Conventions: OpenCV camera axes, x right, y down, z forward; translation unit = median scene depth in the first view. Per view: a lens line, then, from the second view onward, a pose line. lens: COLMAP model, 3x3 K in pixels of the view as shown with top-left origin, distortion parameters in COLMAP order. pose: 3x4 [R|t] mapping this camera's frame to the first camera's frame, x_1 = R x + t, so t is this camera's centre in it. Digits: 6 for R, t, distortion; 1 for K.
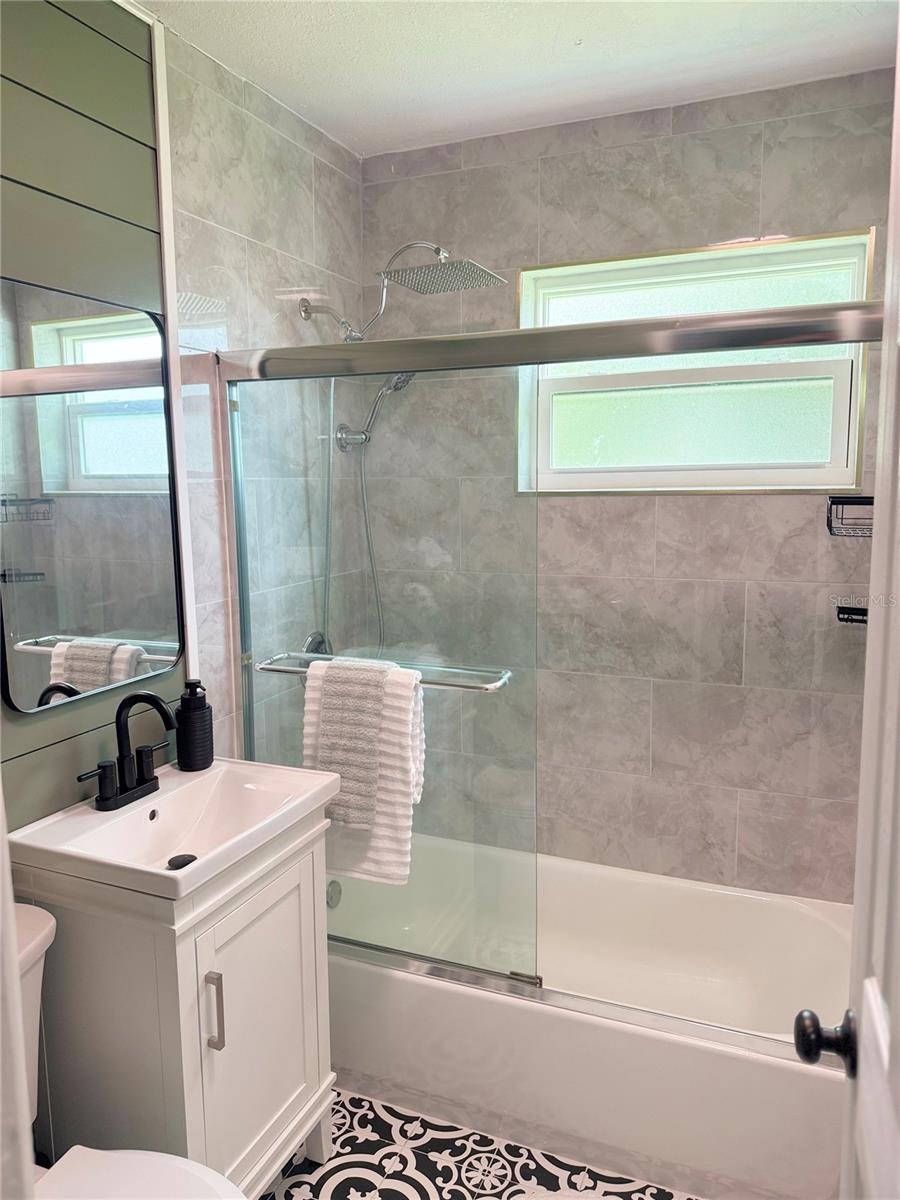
lens RADIAL K [[850.8, 0, 434.9], [0, 850.8, 574.4], [0, 0, 1]] dist [0.063433, -0.083136]
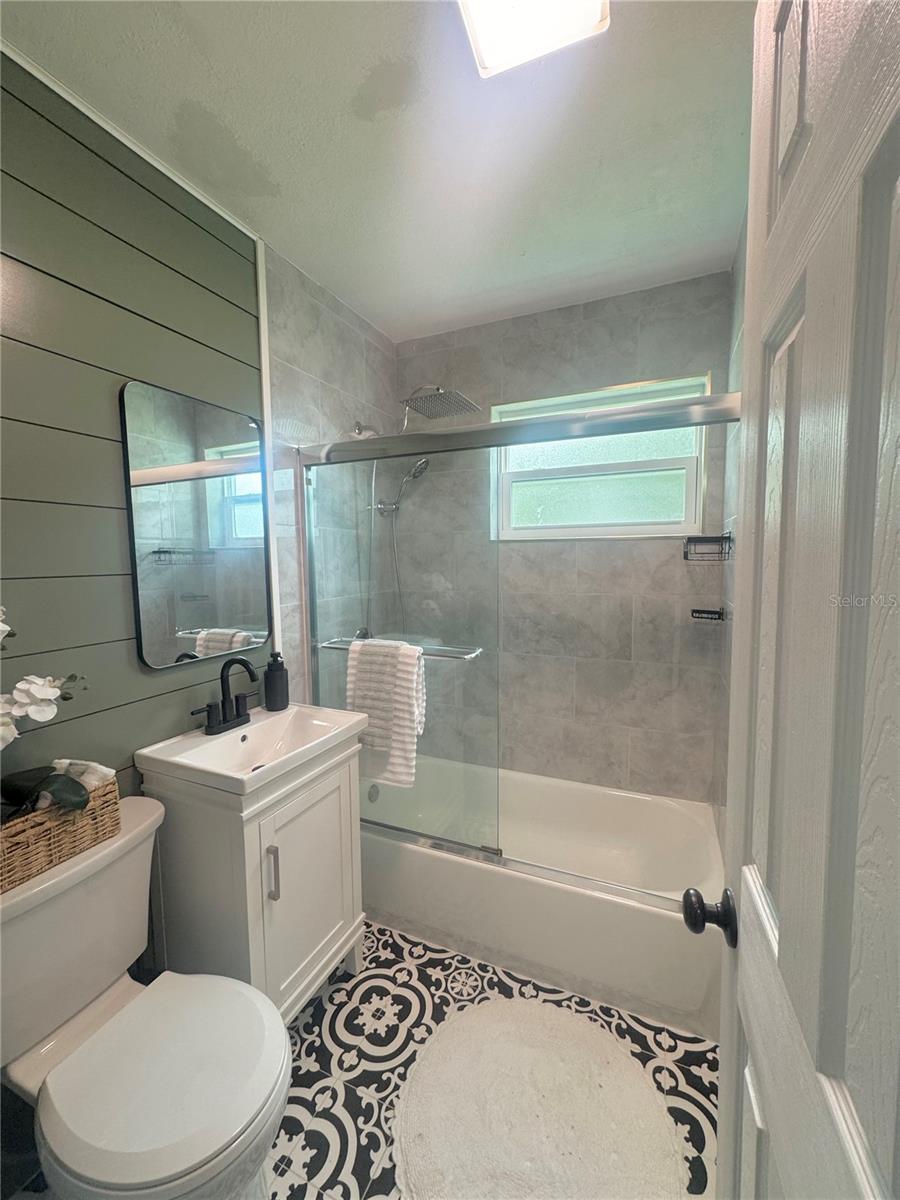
lens RADIAL K [[481.5, 0, 446.0], [0, 481.5, 588.7], [0, 0, 1]] dist [-0.002461, 0.000429]
pose [[0.999846, 0.002348, -0.017384, 0.036520], [-0.003190, 0.998816, -0.048552, 0.045404], [0.017250, 0.048600, 0.998669, 0.118533]]
